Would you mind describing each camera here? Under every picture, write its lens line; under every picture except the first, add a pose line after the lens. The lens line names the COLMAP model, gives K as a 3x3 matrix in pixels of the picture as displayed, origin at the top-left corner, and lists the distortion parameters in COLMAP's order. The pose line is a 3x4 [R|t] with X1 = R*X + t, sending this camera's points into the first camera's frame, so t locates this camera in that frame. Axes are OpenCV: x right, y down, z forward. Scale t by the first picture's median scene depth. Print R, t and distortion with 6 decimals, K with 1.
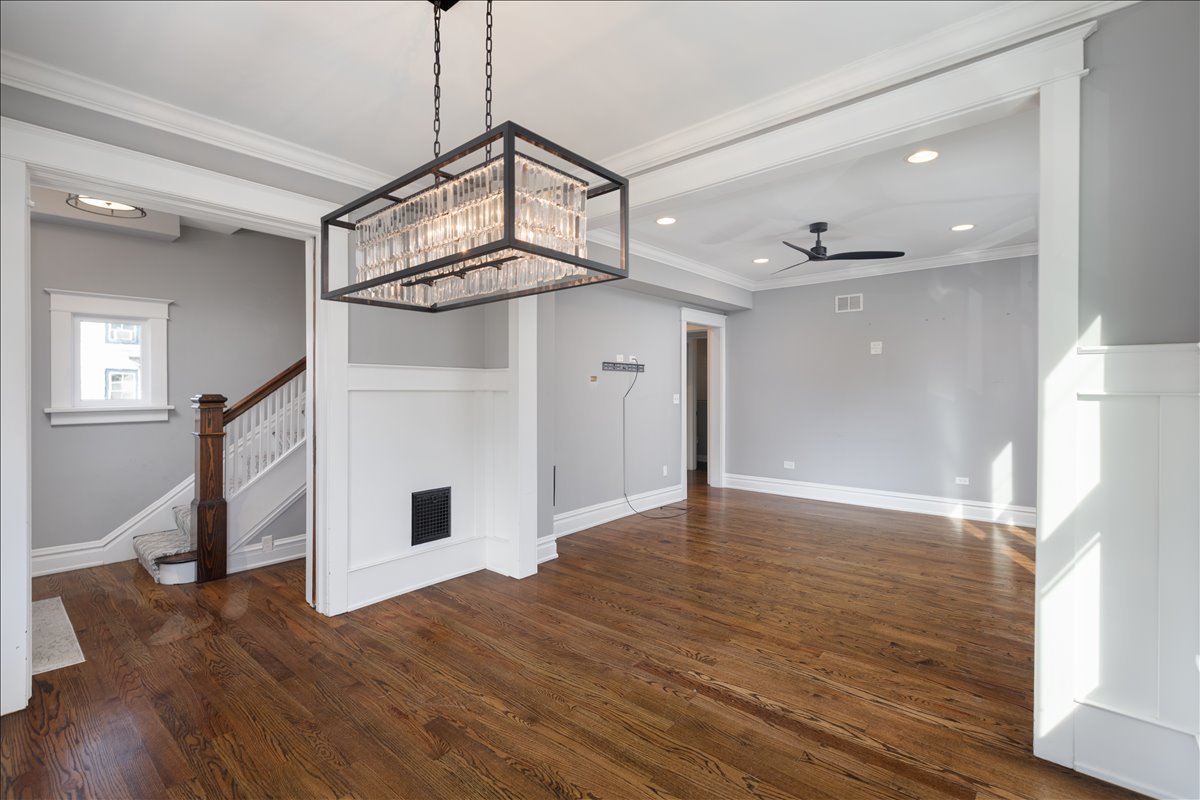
lens RADIAL K [[553.9, 0, 603.5], [0, 553.9, 386.2], [0, 0, 1]] dist [0.000698, 0.000295]
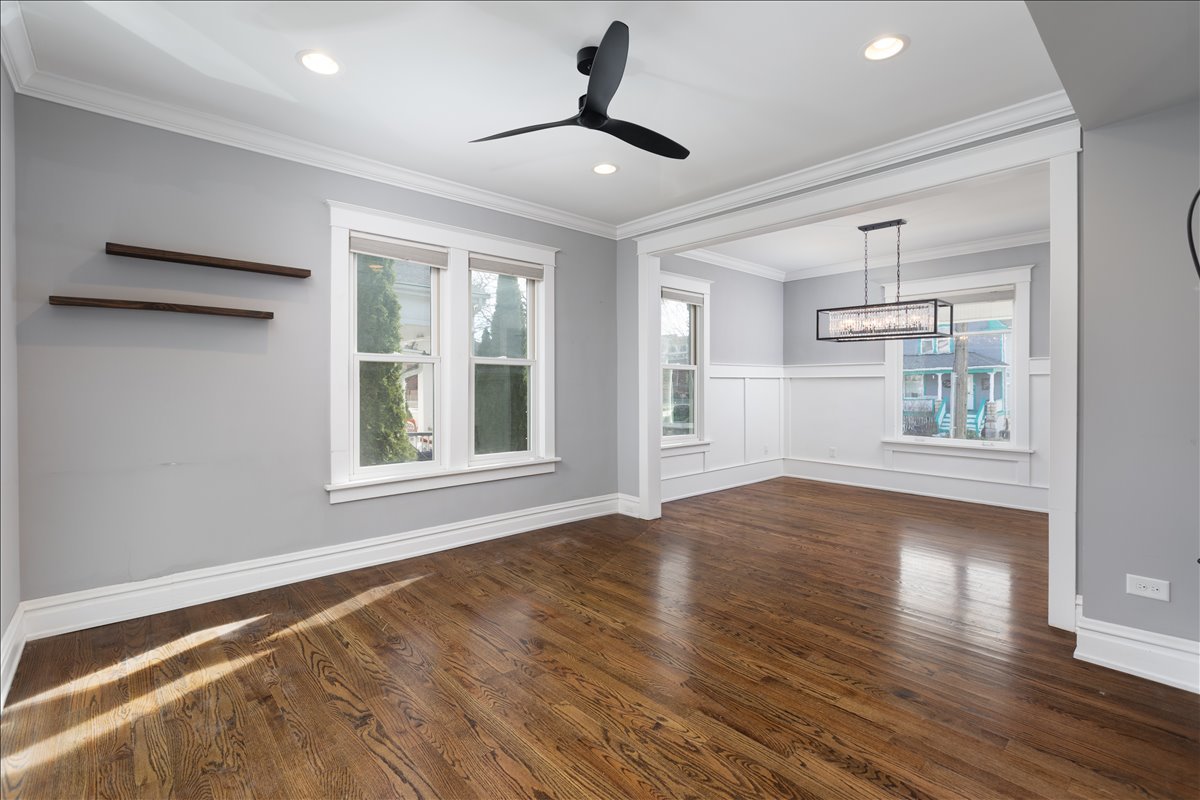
lens RADIAL K [[553.9, 0, 603.5], [0, 553.9, 386.2], [0, 0, 1]] dist [0.000698, 0.000295]
pose [[-0.992334, -0.001433, 0.123577, 0.565998], [-0.002248, 0.999977, -0.006454, 0.056208], [-0.123565, -0.006683, -0.992314, 2.806897]]
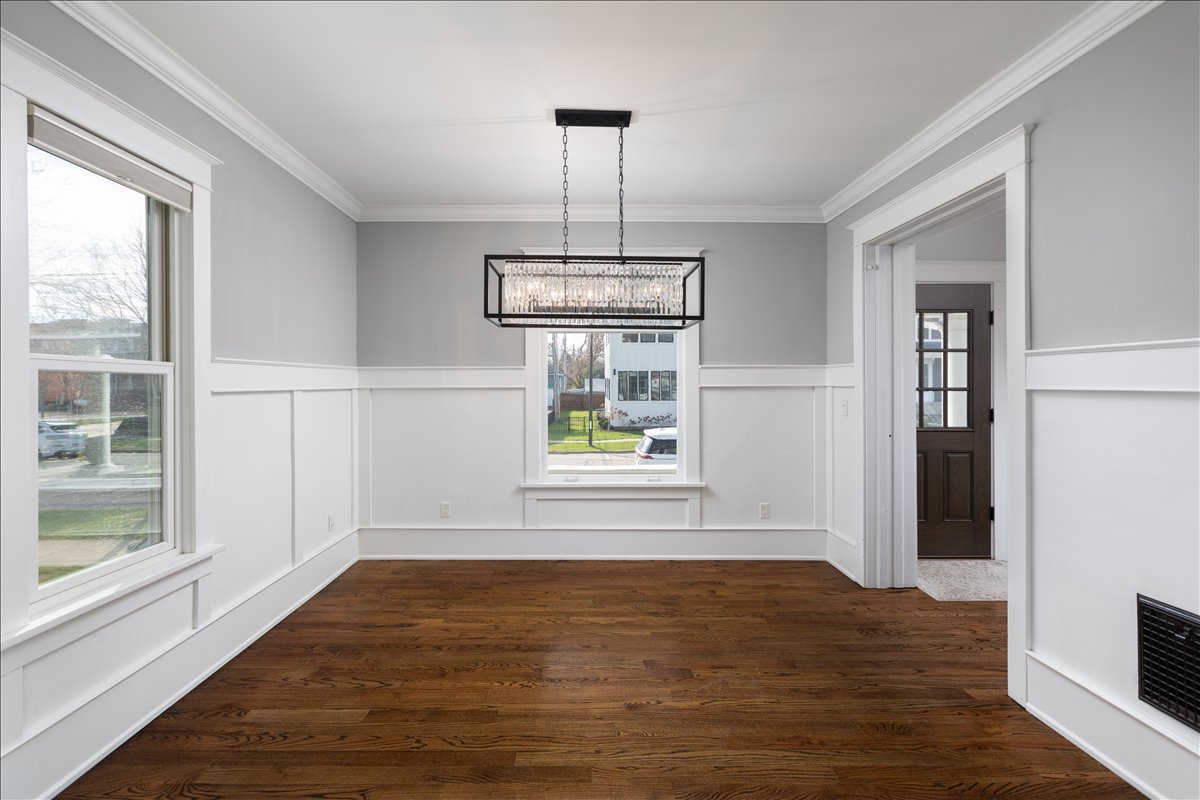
lens RADIAL K [[553.9, 0, 603.5], [0, 553.9, 386.2], [0, 0, 1]] dist [0.000698, 0.000295]
pose [[-0.753836, 0.000335, -0.657062, 0.525534], [0.004960, 0.999974, -0.005180, -0.003083], [0.657044, -0.007163, -0.753818, 1.529193]]
